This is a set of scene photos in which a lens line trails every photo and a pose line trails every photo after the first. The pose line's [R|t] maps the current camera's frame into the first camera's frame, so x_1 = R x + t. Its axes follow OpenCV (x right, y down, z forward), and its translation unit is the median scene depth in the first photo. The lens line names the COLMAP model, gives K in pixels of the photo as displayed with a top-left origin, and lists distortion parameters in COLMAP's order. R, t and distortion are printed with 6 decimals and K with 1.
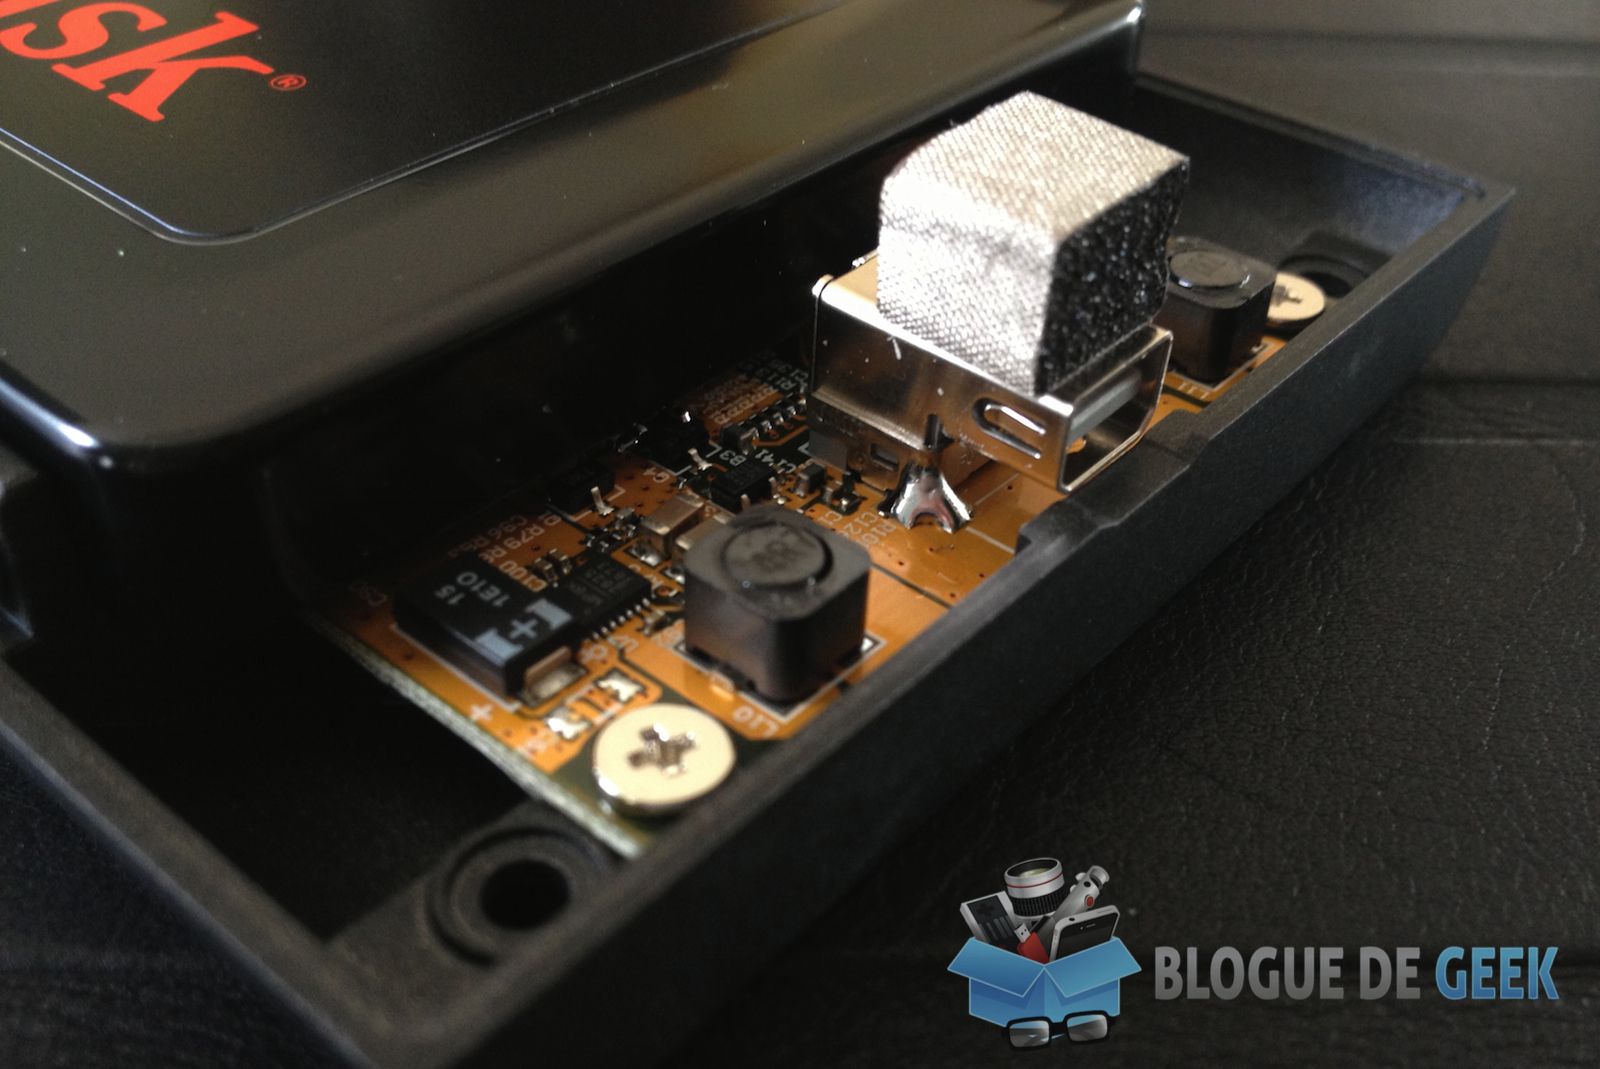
lens RADIAL K [[1669.0, 0, 800.0], [0, 1669.0, 534.5], [0, 0, 1]] dist [-0.010796, -0.014278]
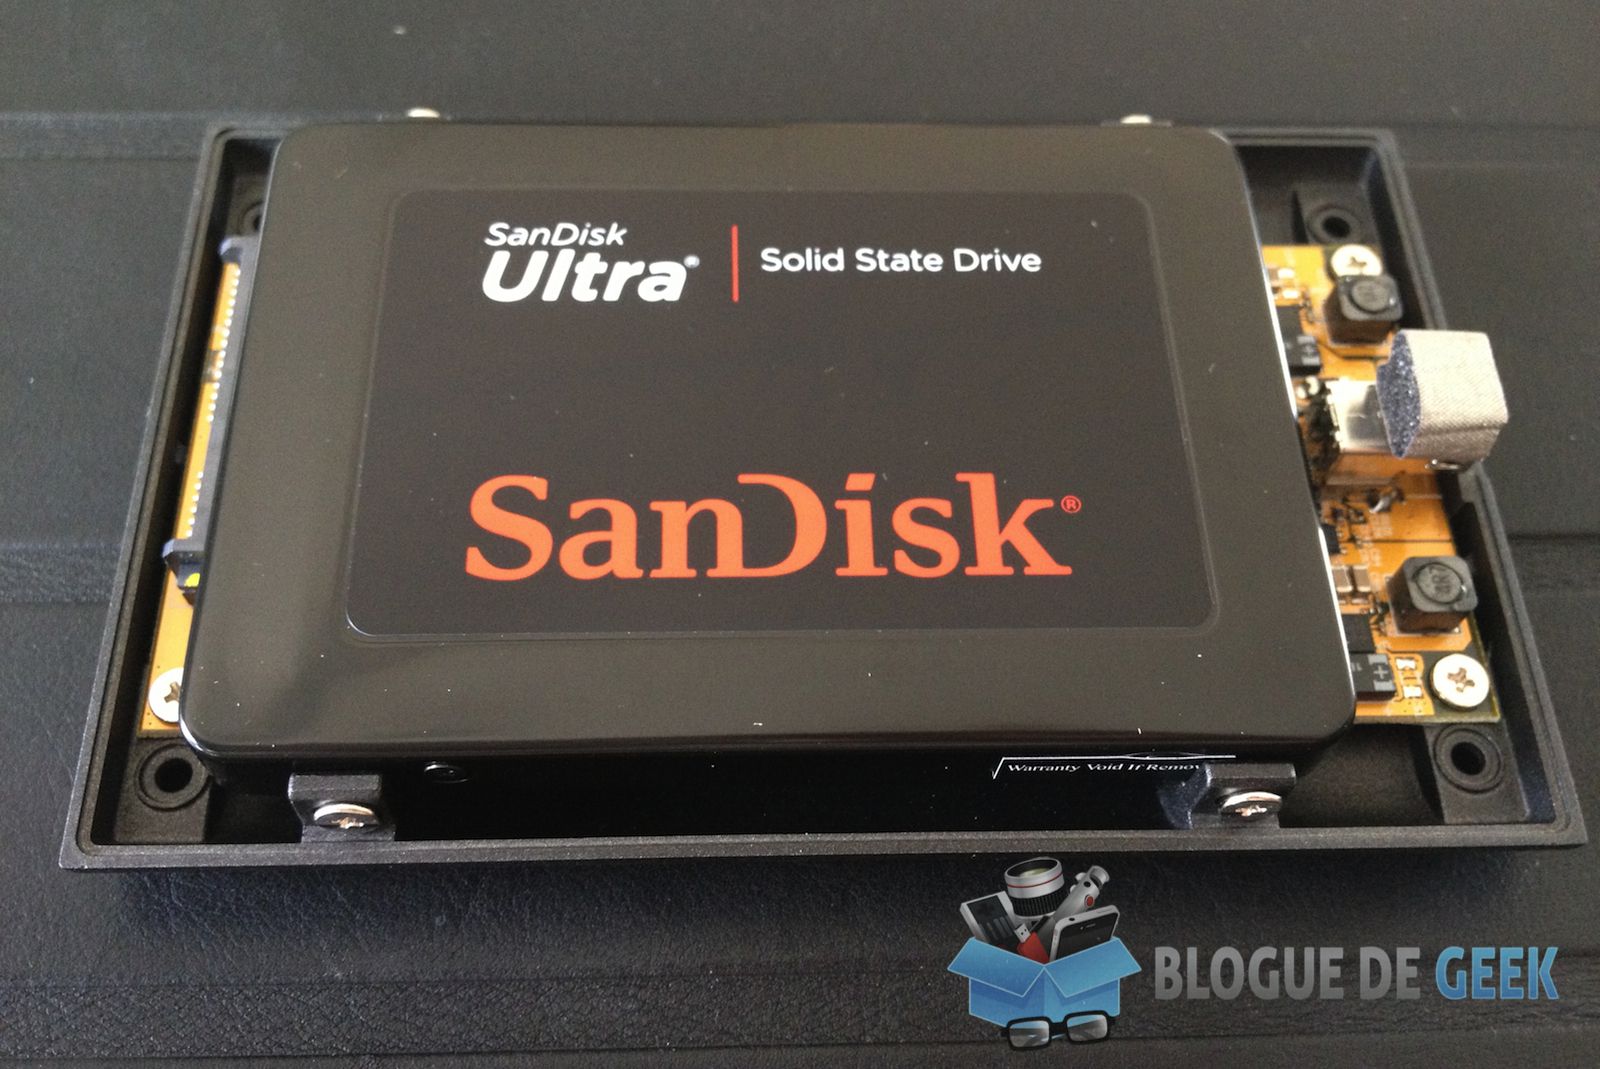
lens RADIAL K [[1669.0, 0, 800.0], [0, 1669.0, 534.5], [0, 0, 1]] dist [-0.010796, -0.014278]
pose [[0.741961, -0.593808, 0.311264, -1.127141], [0.401392, 0.765301, 0.503189, -1.298639], [-0.537008, -0.248407, 0.806174, -0.336174]]
